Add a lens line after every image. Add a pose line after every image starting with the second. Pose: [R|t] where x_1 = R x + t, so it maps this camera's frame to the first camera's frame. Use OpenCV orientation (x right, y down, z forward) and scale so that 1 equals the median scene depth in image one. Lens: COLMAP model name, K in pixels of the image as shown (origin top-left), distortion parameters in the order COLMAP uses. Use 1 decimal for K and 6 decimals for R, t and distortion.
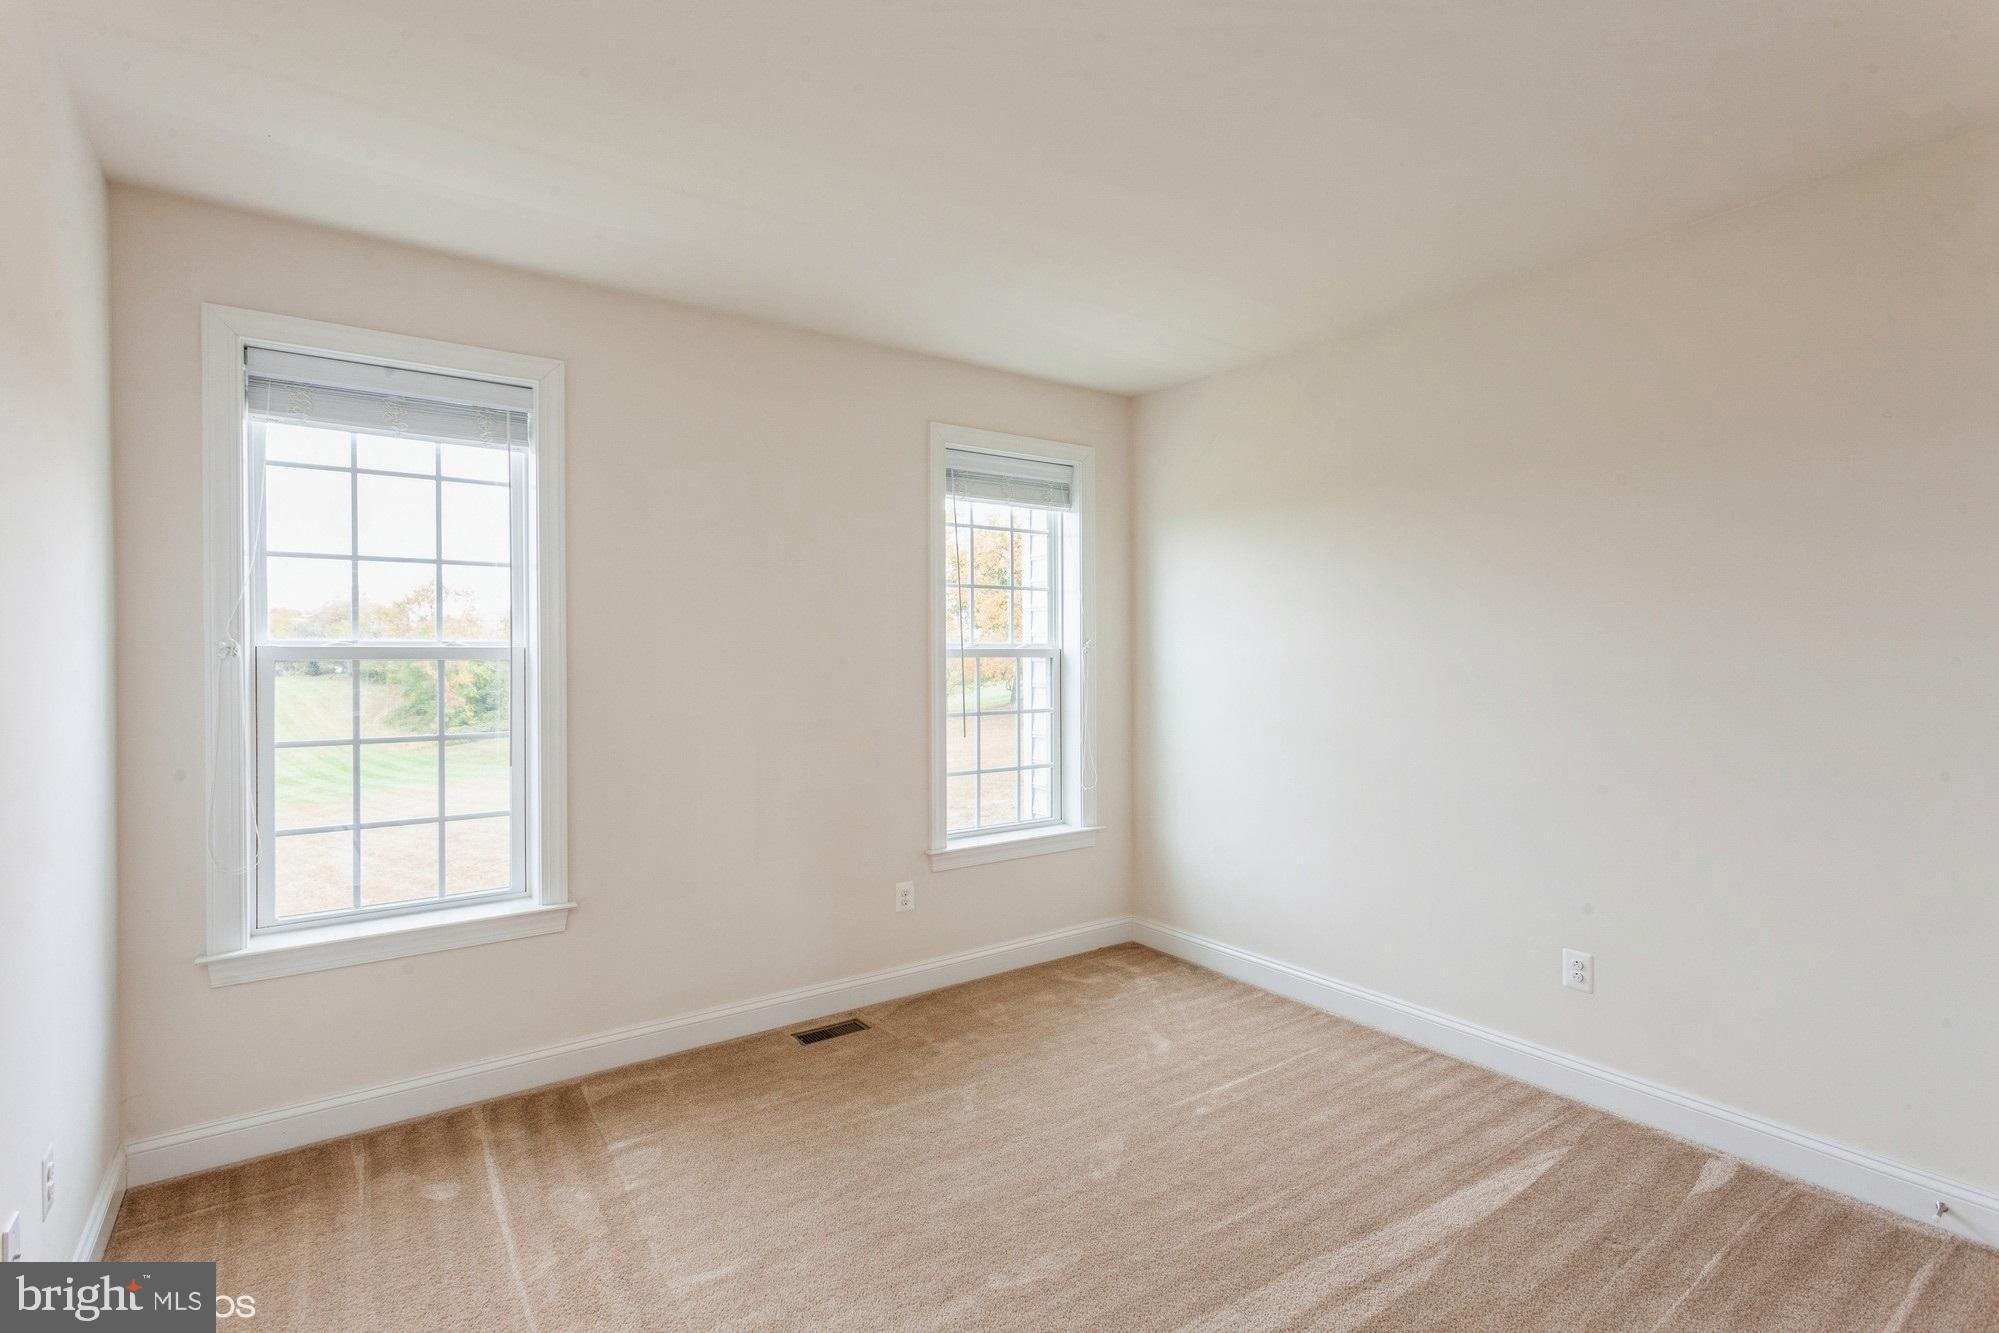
lens RADIAL K [[956.6, 0, 989.9], [0, 956.6, 669.5], [0, 0, 1]] dist [0.005419, 0.001840]
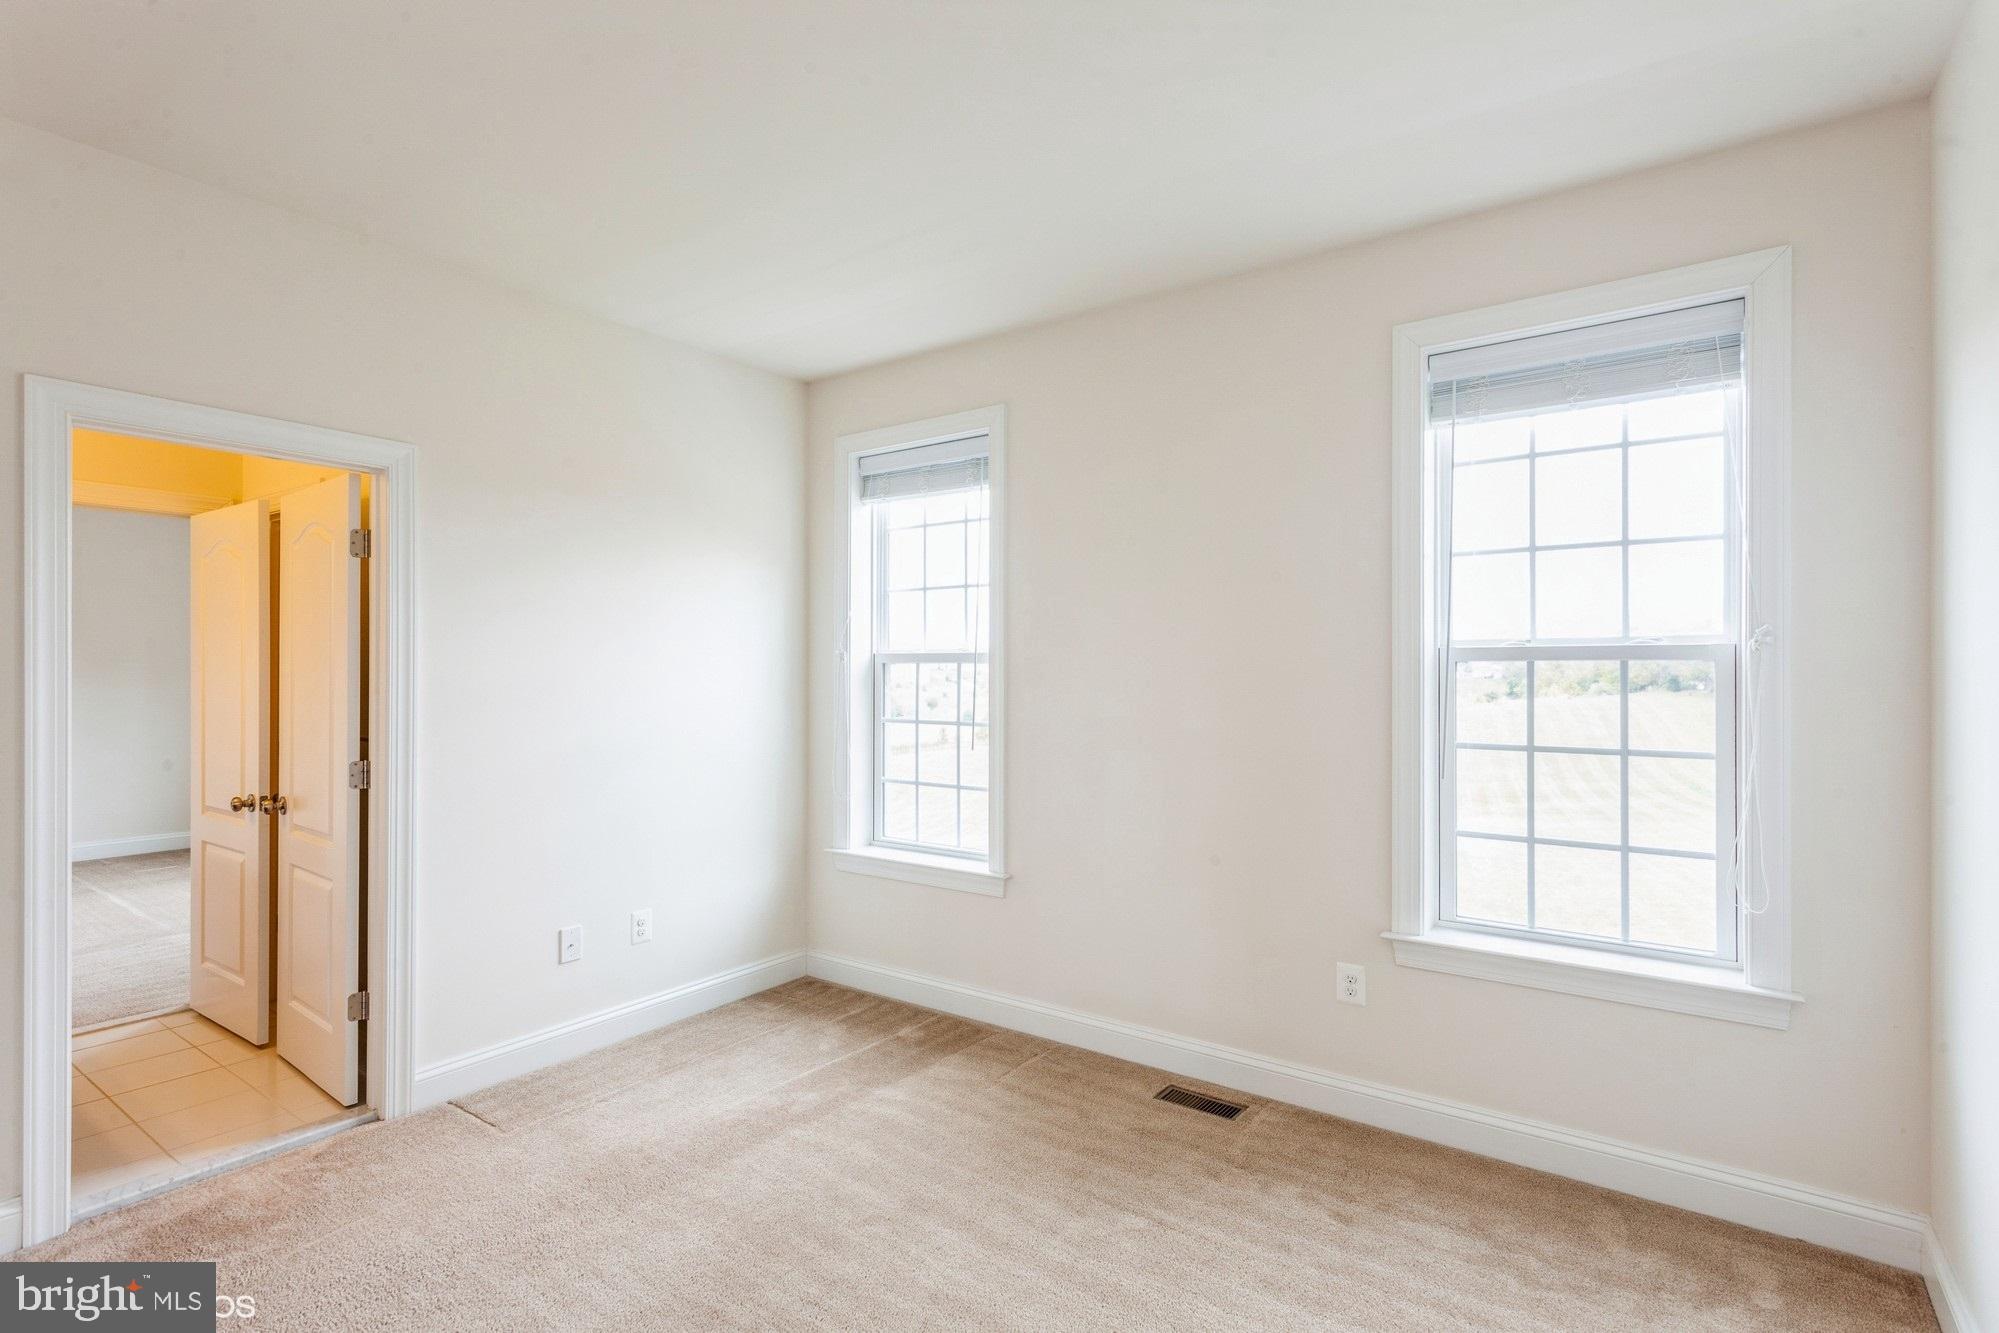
lens RADIAL K [[1169.5, 0, 1004.1], [0, 1169.5, 654.4], [0, 0, 1]] dist [0.017957, -0.002393]
pose [[0.234273, -0.003097, -0.972166, 0.693017], [-0.008475, 0.999950, -0.005228, -0.009339], [0.972134, 0.009464, 0.234235, 0.500600]]
